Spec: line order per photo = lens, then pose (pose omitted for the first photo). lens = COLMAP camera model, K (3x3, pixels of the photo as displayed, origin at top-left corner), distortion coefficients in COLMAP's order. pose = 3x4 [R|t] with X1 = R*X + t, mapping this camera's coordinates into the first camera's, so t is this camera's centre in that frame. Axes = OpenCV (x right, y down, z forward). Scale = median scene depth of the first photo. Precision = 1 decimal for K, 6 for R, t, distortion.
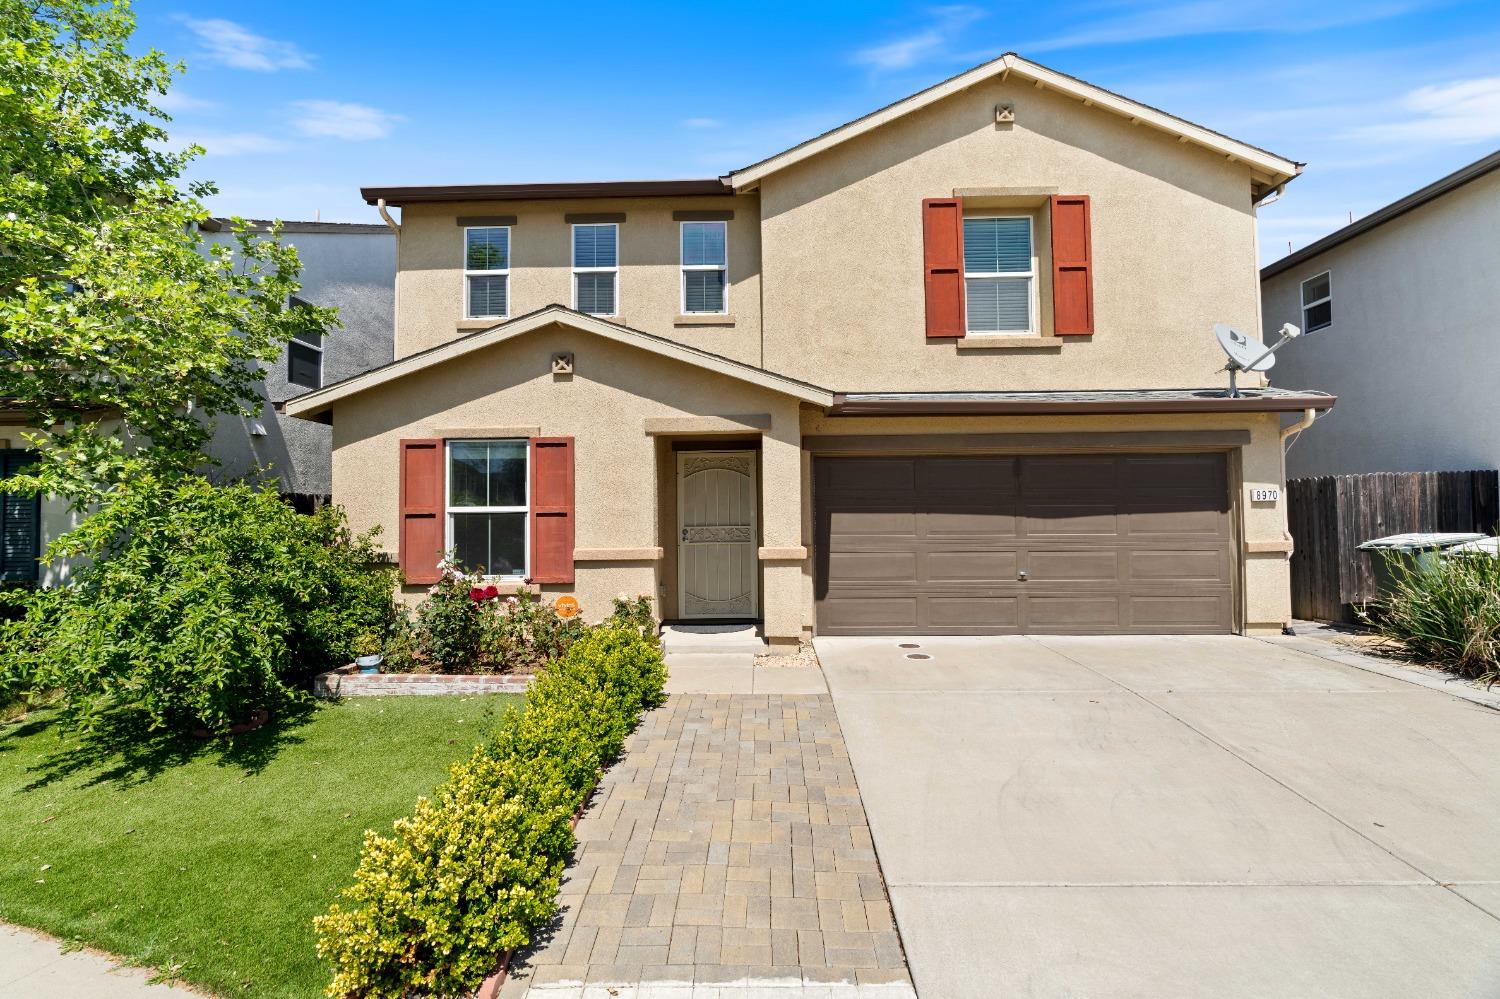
lens RADIAL K [[679.7, 0, 750.0], [0, 679.7, 499.5], [0, 0, 1]] dist [-0.001755, -0.000008]
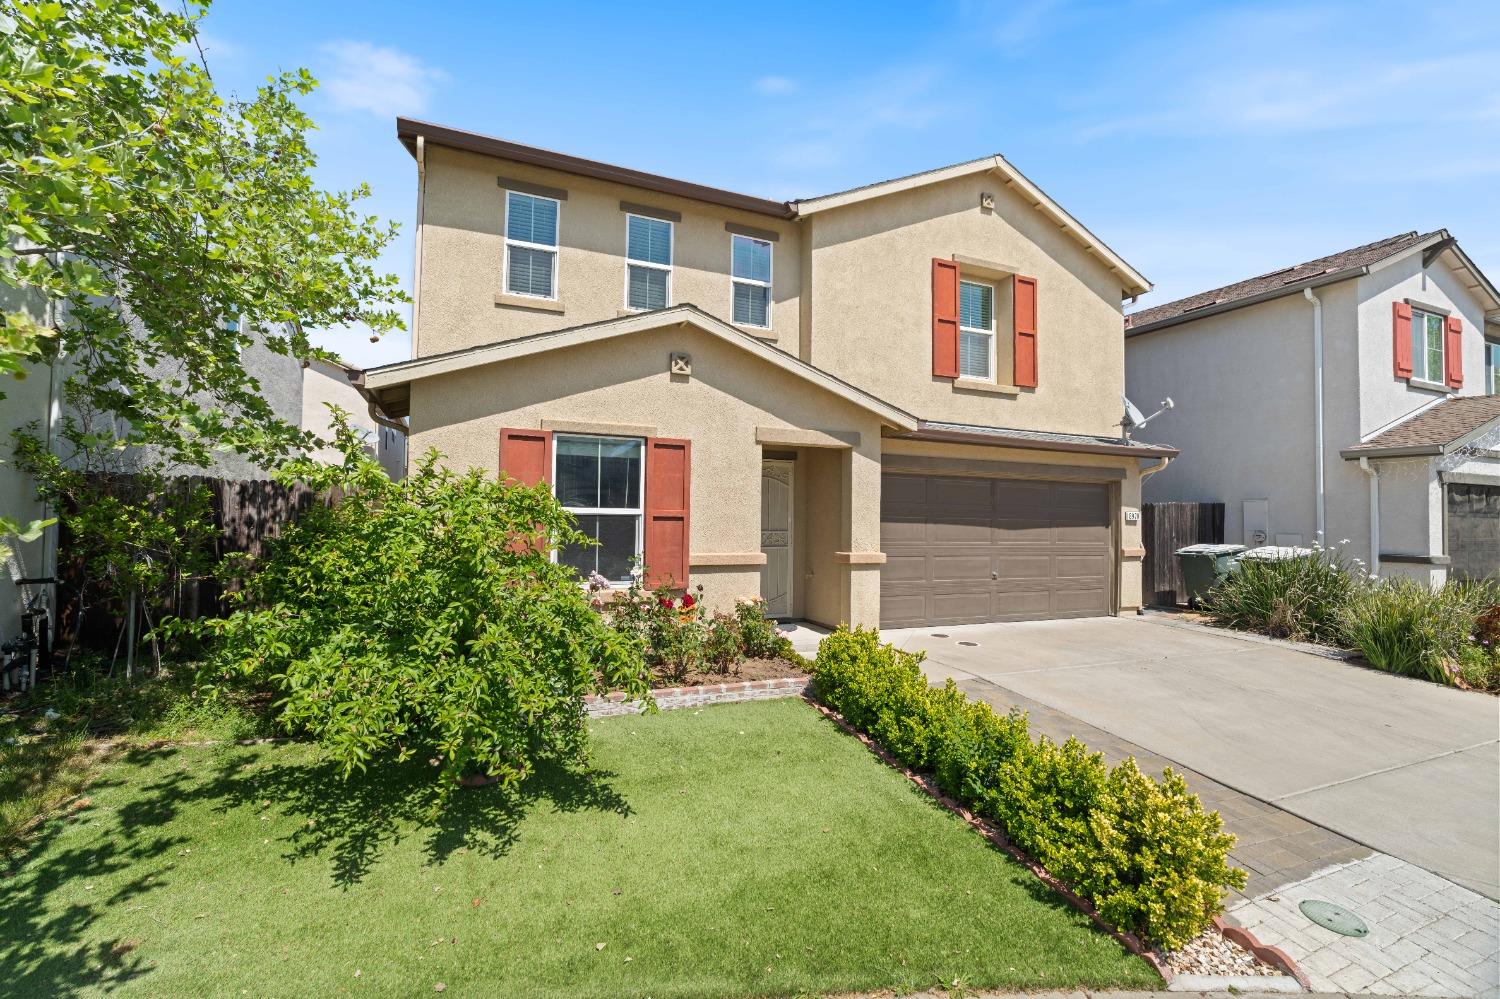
lens RADIAL K [[669.8, 0, 750.4], [0, 669.8, 494.1], [0, 0, 1]] dist [-0.000756, -0.000174]
pose [[0.906084, 0.039344, 0.421265, -0.541338], [-0.038904, 0.999196, -0.009644, -0.007110], [-0.421306, -0.007650, 0.906886, 0.075478]]
